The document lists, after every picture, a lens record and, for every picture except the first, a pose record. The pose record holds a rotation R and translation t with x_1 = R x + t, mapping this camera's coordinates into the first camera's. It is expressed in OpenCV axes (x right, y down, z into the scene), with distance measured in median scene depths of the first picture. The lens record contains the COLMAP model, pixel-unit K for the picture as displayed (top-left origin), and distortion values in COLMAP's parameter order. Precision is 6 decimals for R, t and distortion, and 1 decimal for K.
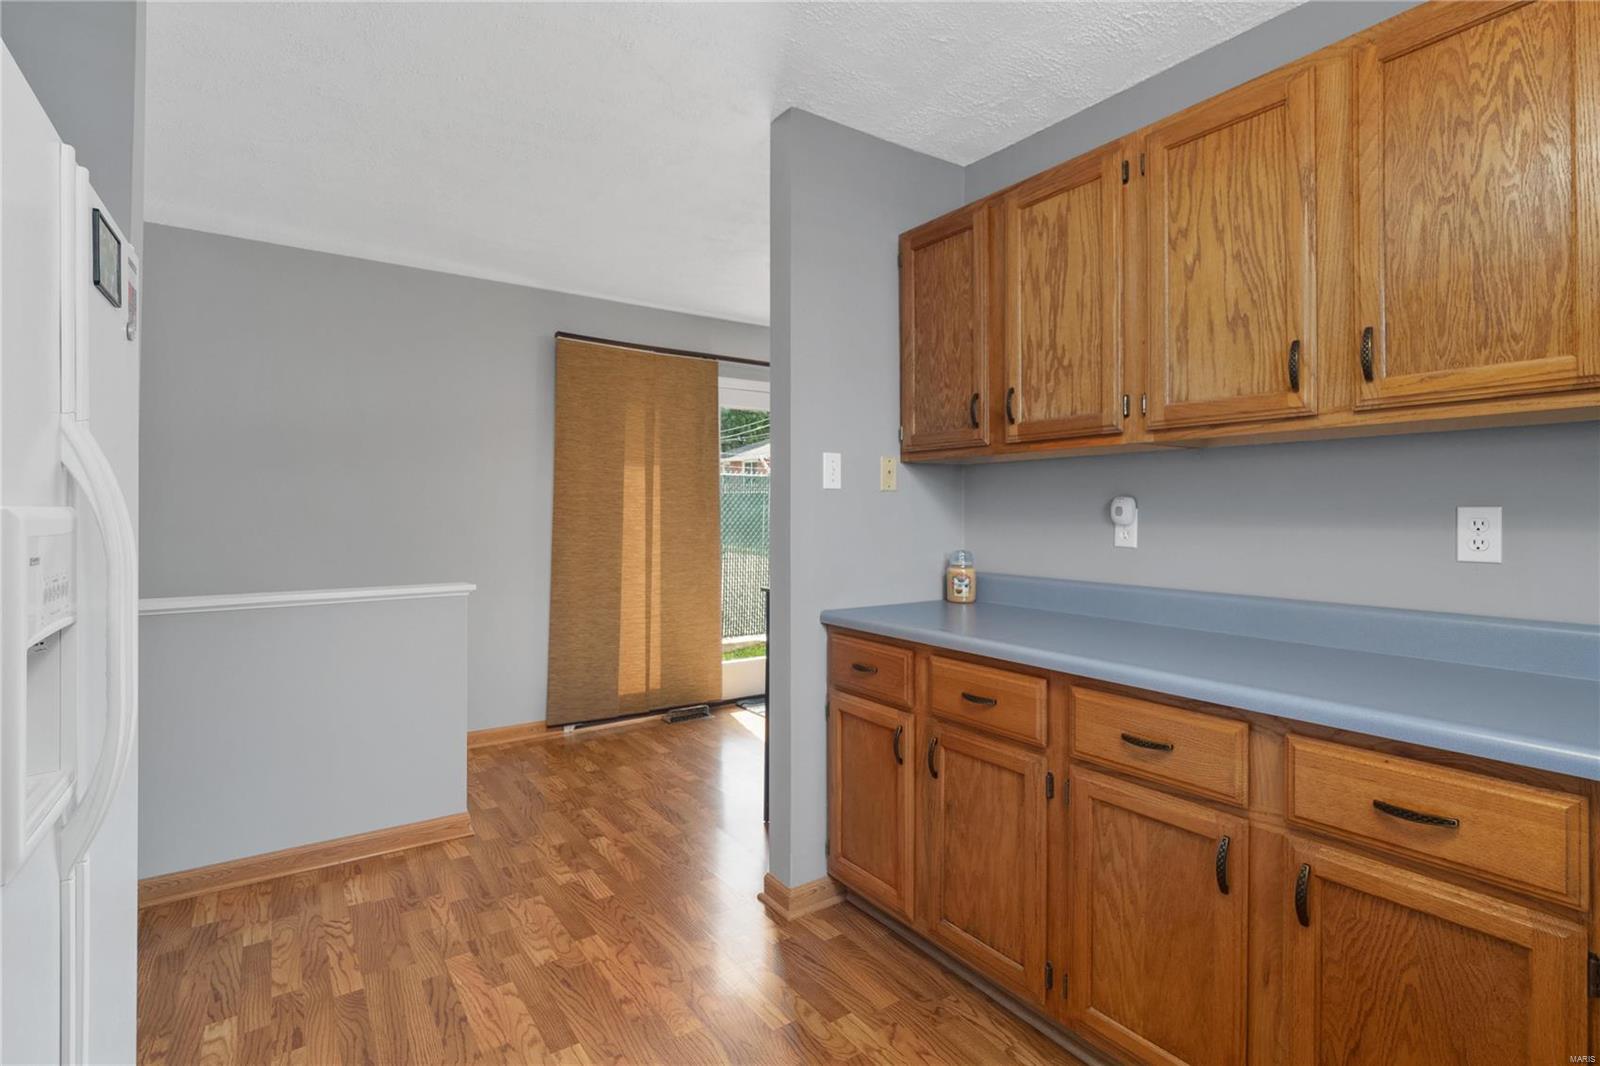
lens RADIAL K [[755.0, 0, 798.9], [0, 755.0, 504.2], [0, 0, 1]] dist [-0.011737, -0.002114]
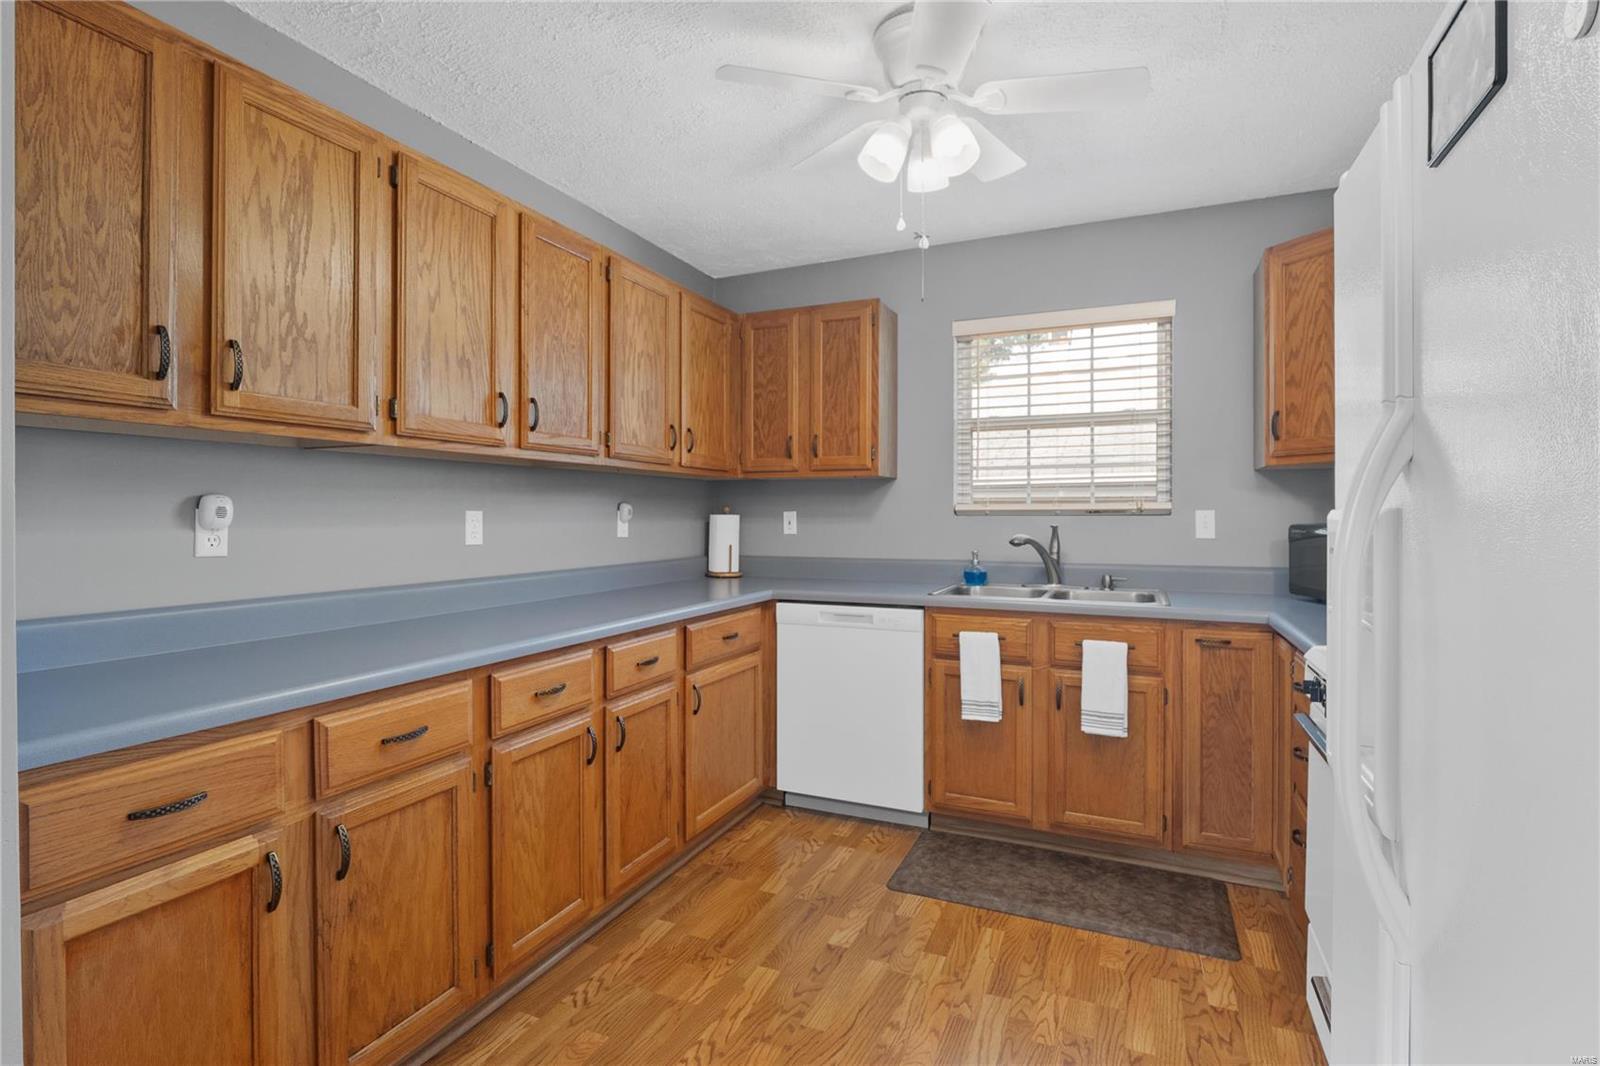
lens RADIAL K [[755.0, 0, 805.2], [0, 755.0, 521.2], [0, 0, 1]] dist [-0.011737, -0.002114]
pose [[-0.518406, -0.005641, 0.855116, -0.757215], [-0.009205, 0.999957, 0.001016, 0.016205], [-0.855085, -0.007344, -0.518435, 1.111736]]
